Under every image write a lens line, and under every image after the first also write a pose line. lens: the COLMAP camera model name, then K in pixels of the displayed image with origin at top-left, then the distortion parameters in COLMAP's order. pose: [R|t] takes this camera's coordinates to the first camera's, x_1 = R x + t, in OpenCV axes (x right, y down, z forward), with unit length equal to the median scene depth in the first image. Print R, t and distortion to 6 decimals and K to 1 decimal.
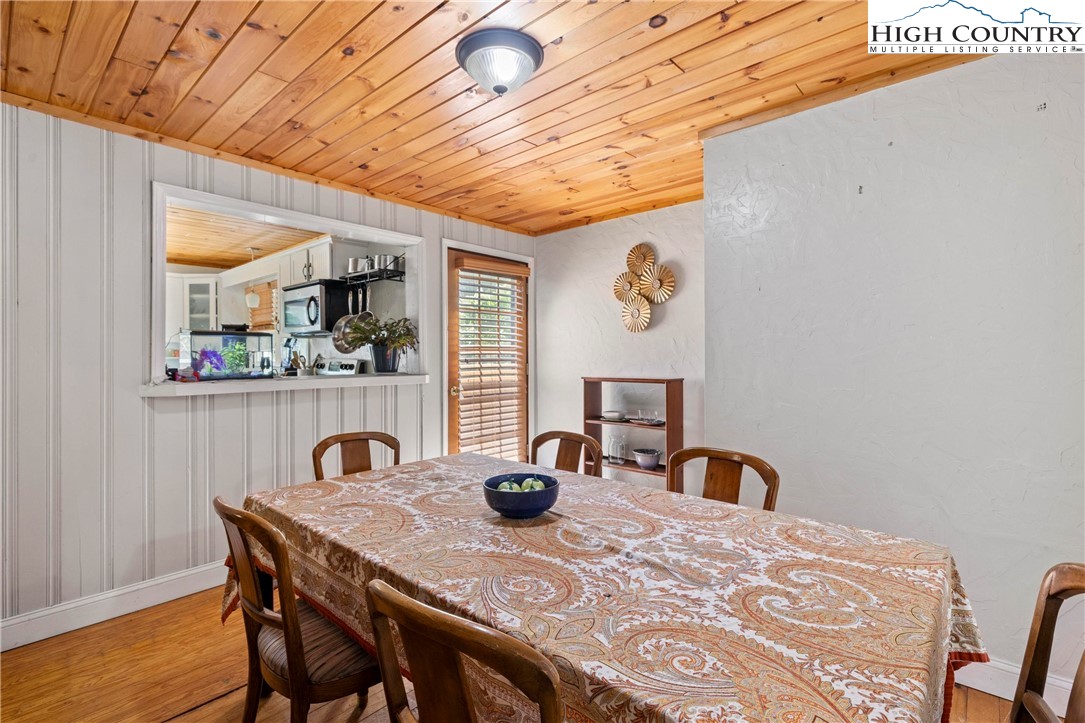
lens RADIAL K [[497.1, 0, 542.1], [0, 497.1, 356.3], [0, 0, 1]] dist [-0.006244, 0.001814]
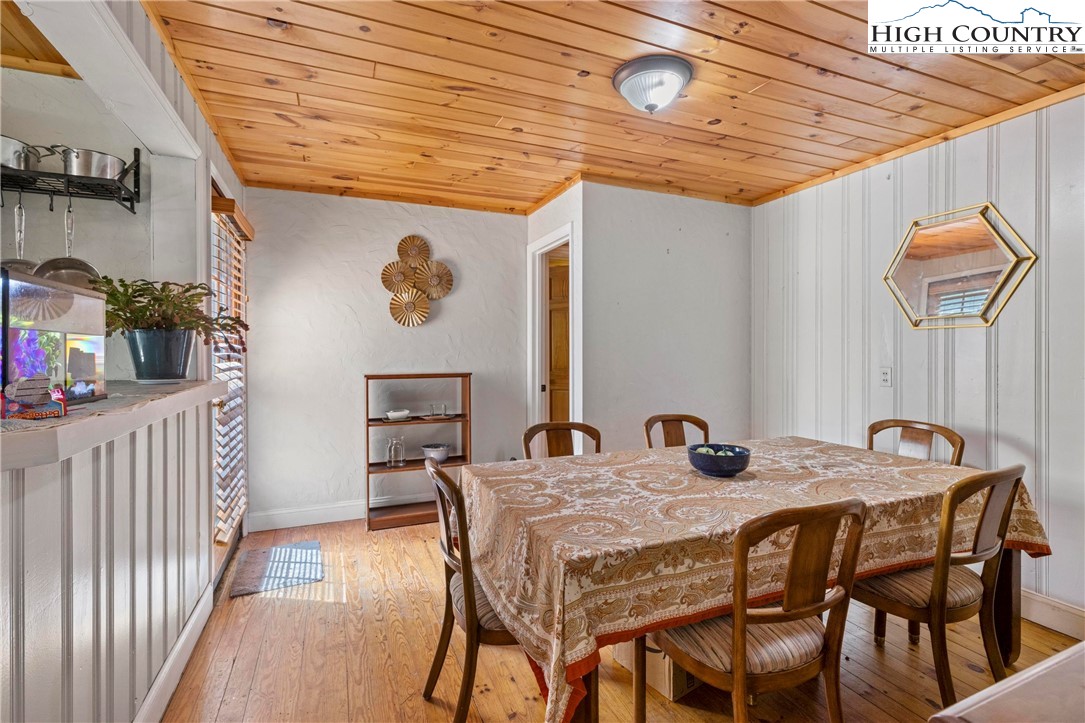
lens RADIAL K [[497.1, 0, 539.5], [0, 497.1, 354.8], [0, 0, 1]] dist [-0.006244, 0.001814]
pose [[0.437937, -0.001601, 0.899004, -1.599540], [-0.000161, 0.999998, 0.001860, 0.013322], [-0.899006, -0.000959, 0.437936, 0.999939]]
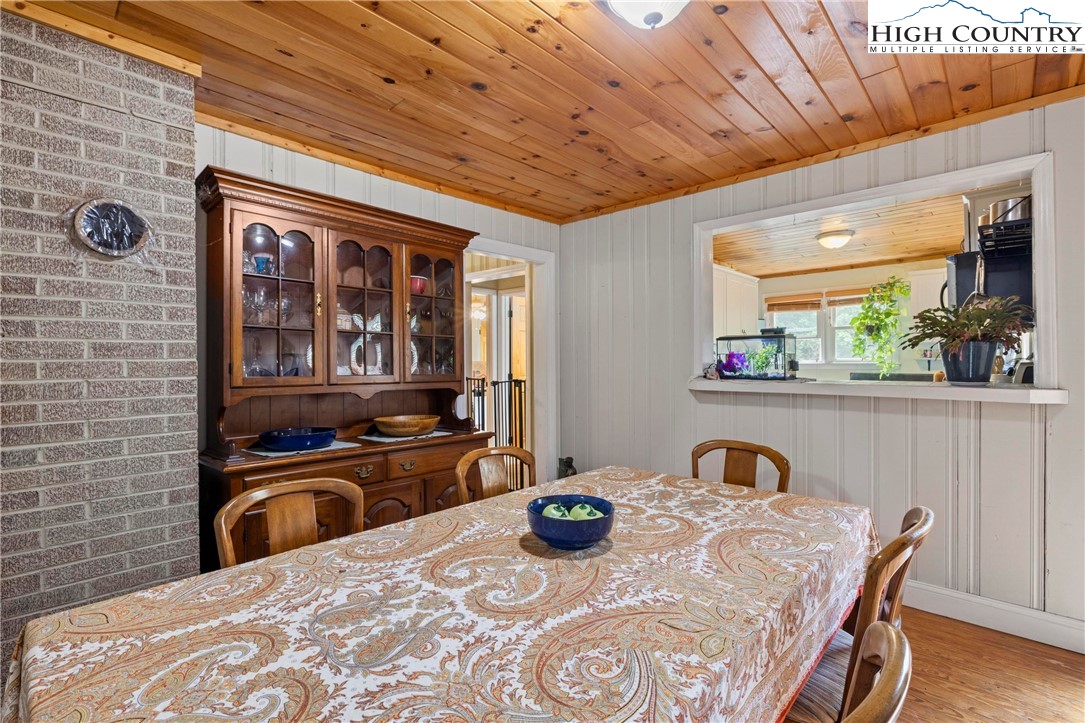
lens RADIAL K [[497.1, 0, 539.4], [0, 497.1, 362.3], [0, 0, 1]] dist [-0.006244, 0.001814]
pose [[-0.031969, 0.007168, -0.999463, 0.956514], [0.005659, 0.999960, 0.006990, -0.002787], [0.999473, -0.005432, -0.032008, 1.138884]]
